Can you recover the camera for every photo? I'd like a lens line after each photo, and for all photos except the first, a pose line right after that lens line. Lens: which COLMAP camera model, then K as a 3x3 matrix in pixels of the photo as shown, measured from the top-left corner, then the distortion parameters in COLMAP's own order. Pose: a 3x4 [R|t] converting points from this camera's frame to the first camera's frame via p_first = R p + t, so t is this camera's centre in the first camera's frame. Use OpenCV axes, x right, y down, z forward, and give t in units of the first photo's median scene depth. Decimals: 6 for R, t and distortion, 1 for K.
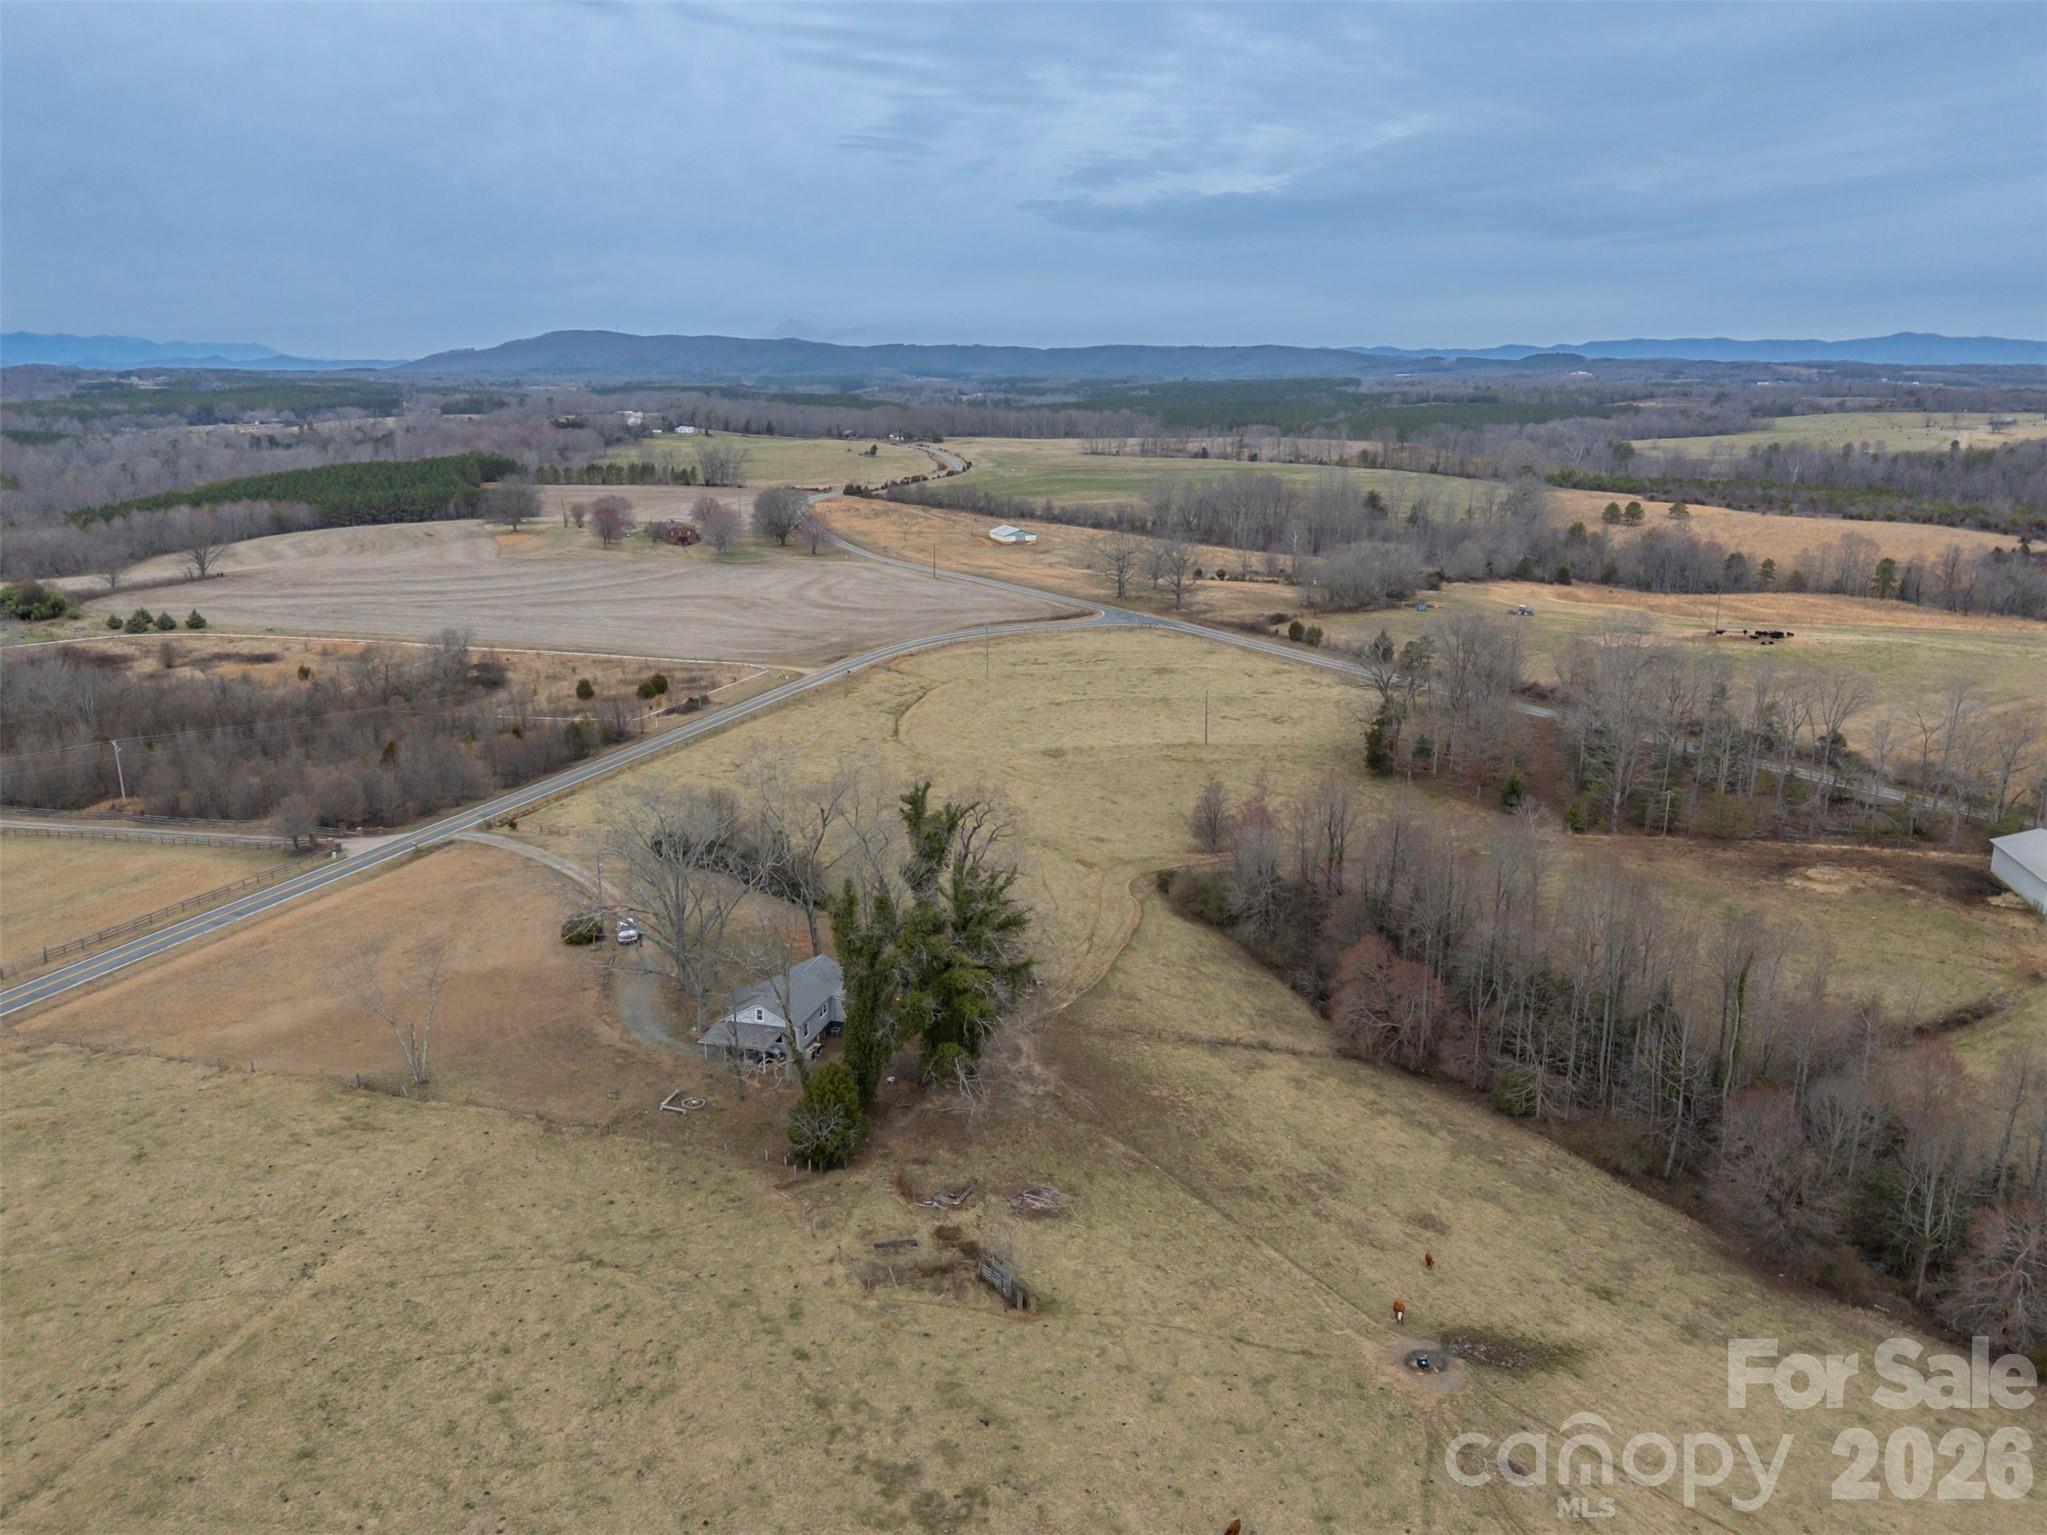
lens RADIAL K [[1485.7, 0, 1023.1], [0, 1485.7, 759.0], [0, 0, 1]] dist [0.099610, -0.100787]
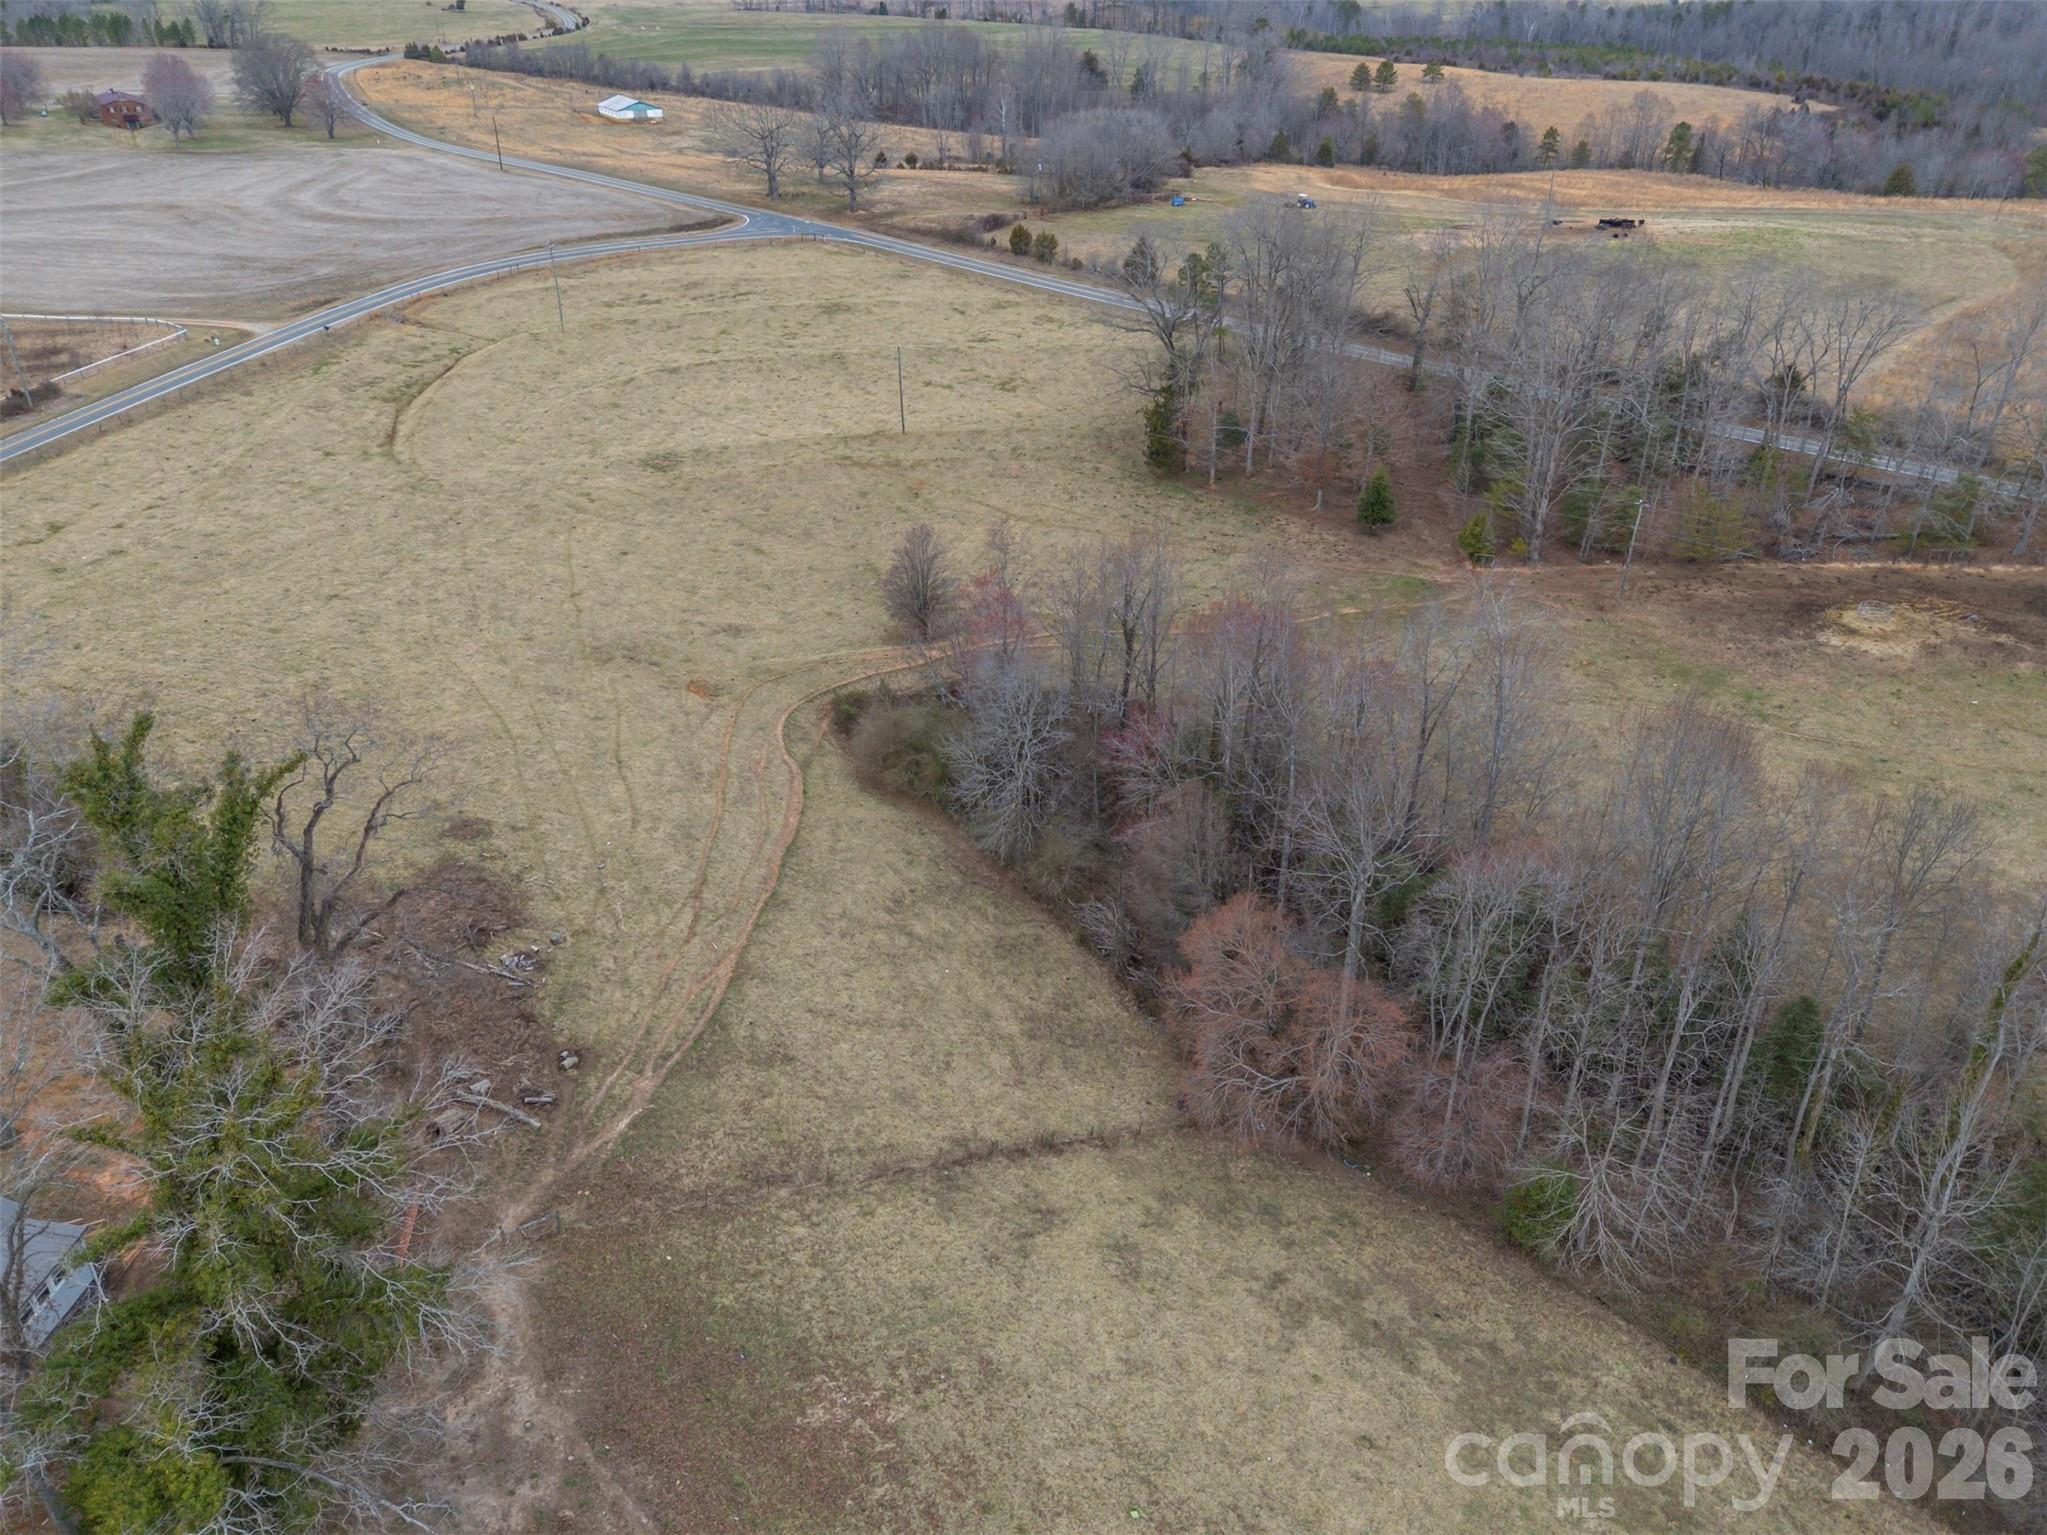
lens RADIAL K [[1488.8, 0, 1024.0], [0, 1488.8, 759.2], [0, 0, 1]] dist [0.081374, -0.065231]
pose [[0.980125, -0.092925, 0.175270, 0.035655], [0.047033, 0.967165, 0.249759, -0.024819], [-0.192724, -0.236552, 0.952313, 0.253298]]
